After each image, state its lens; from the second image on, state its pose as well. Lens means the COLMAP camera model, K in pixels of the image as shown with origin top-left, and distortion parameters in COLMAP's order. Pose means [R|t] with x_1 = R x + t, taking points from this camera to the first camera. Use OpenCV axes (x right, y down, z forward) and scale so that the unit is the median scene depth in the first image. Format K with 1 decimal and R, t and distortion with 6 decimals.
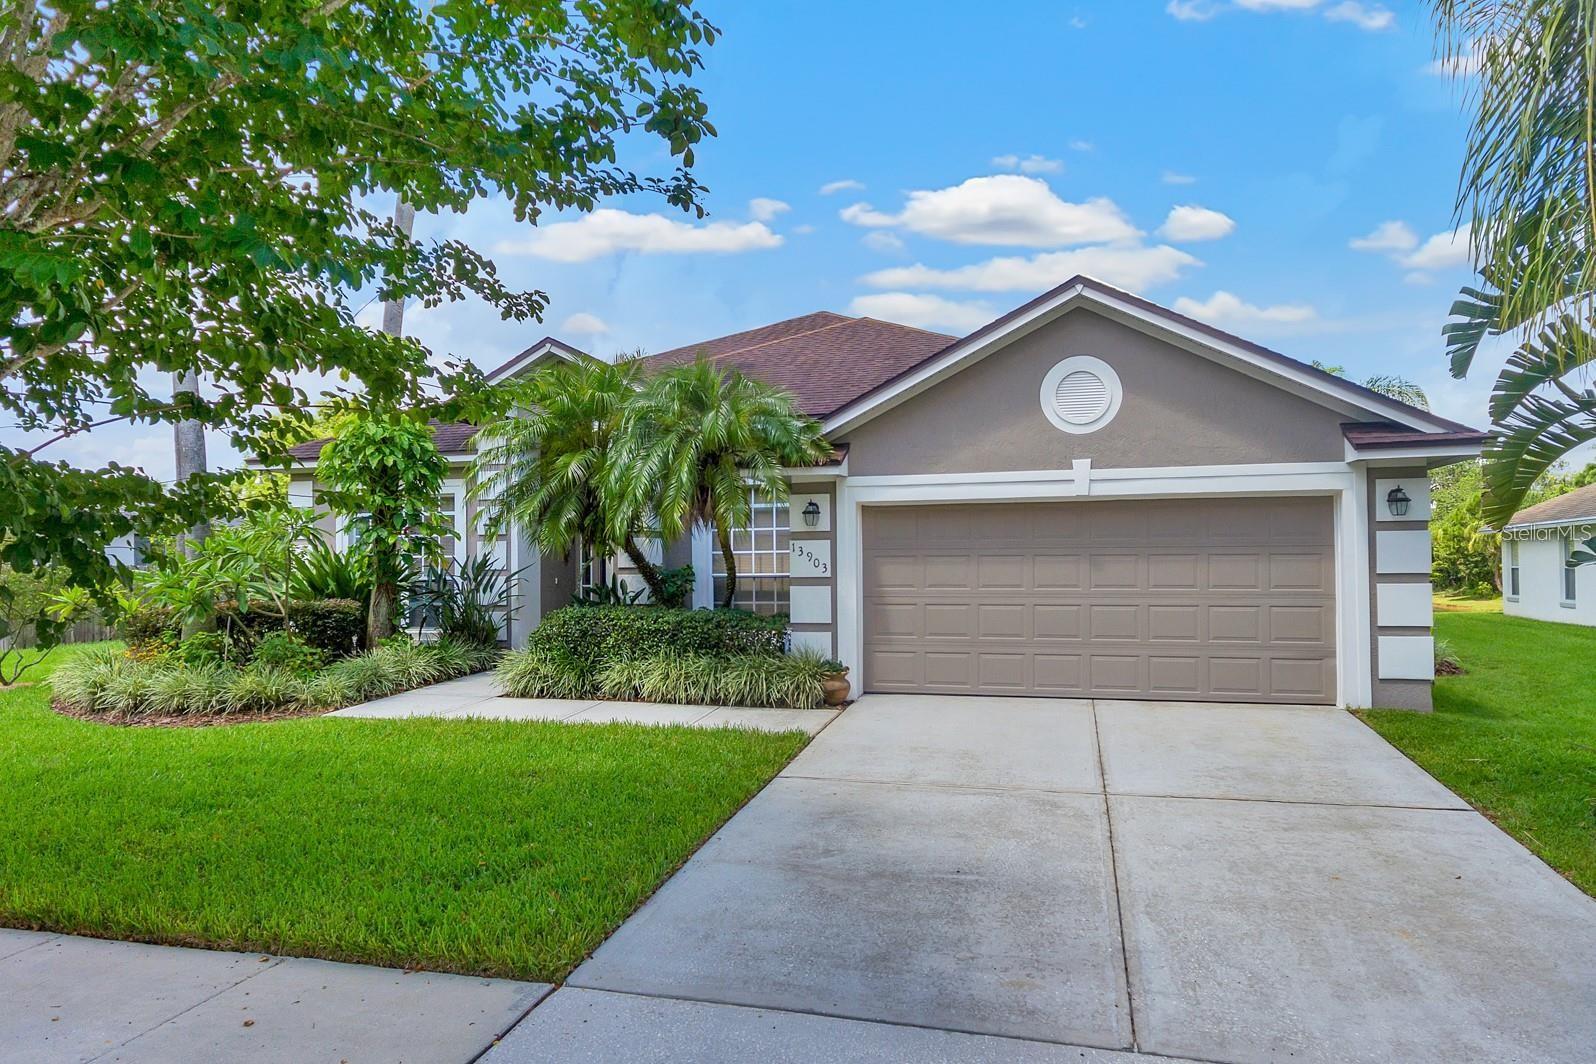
lens RADIAL K [[898.7, 0, 797.7], [0, 898.7, 565.9], [0, 0, 1]] dist [-0.002089, 0.000253]
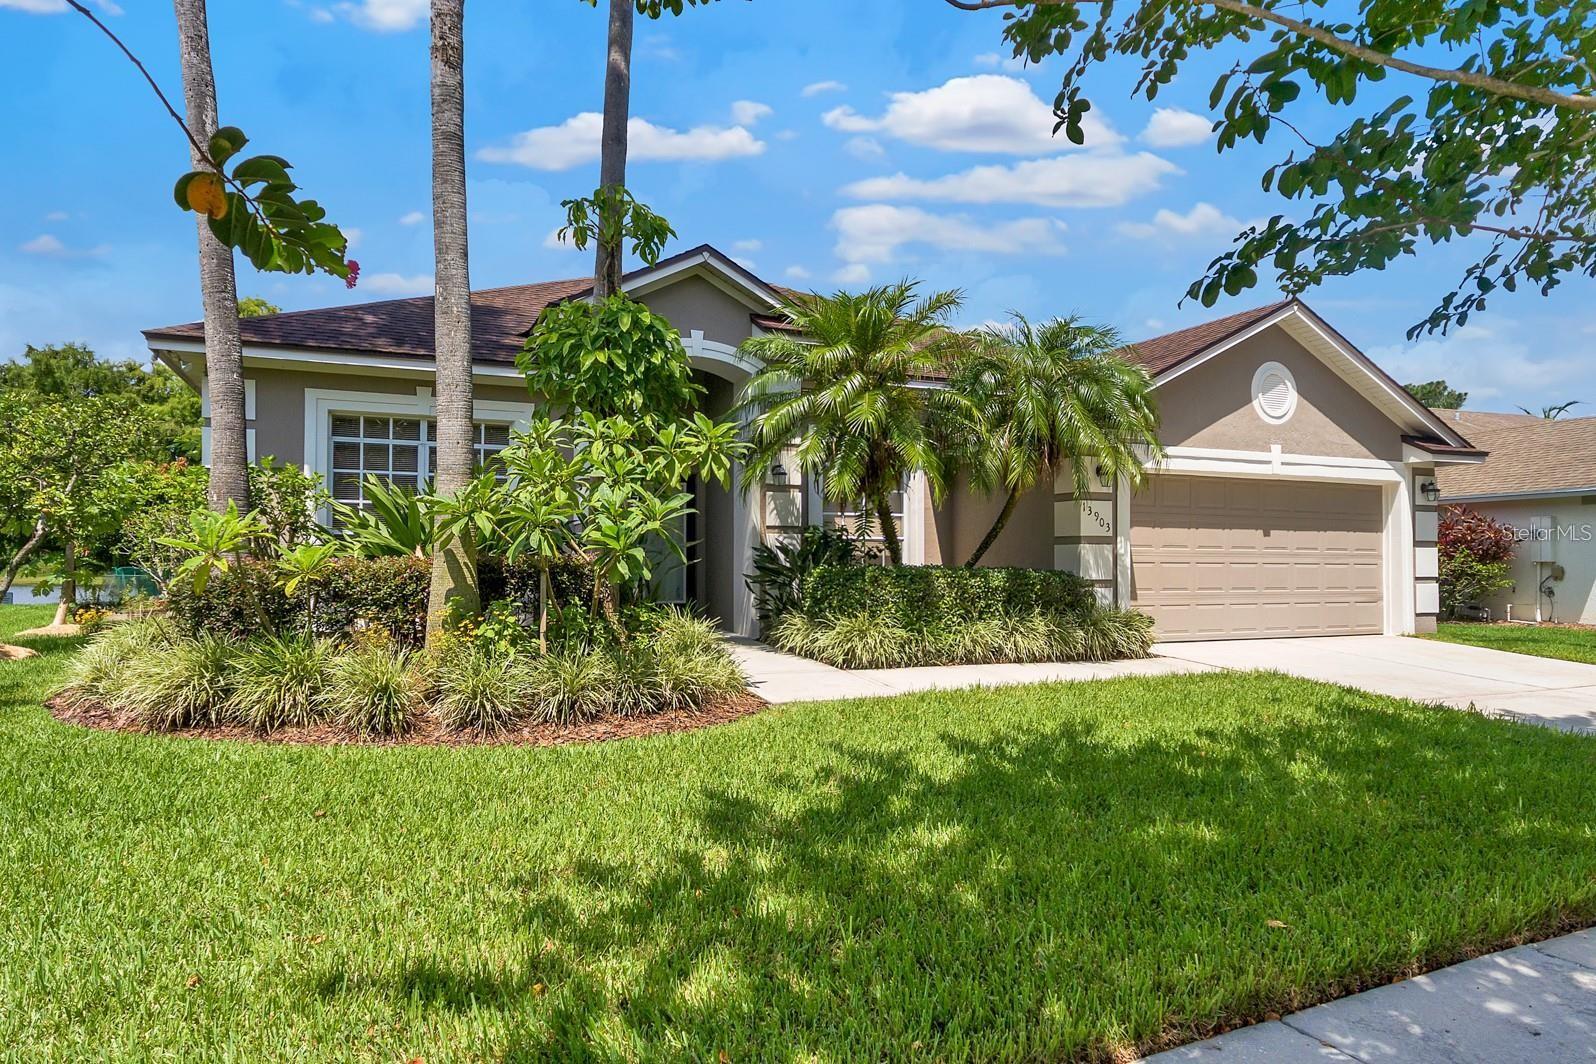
lens RADIAL K [[936.0, 0, 798.8], [0, 936.0, 561.1], [0, 0, 1]] dist [0.000226, 0.000278]
pose [[0.812325, 0.004127, 0.583191, -0.910183], [-0.022734, 0.999439, 0.024593, 0.022935], [-0.582762, -0.033236, 0.811963, 0.311700]]
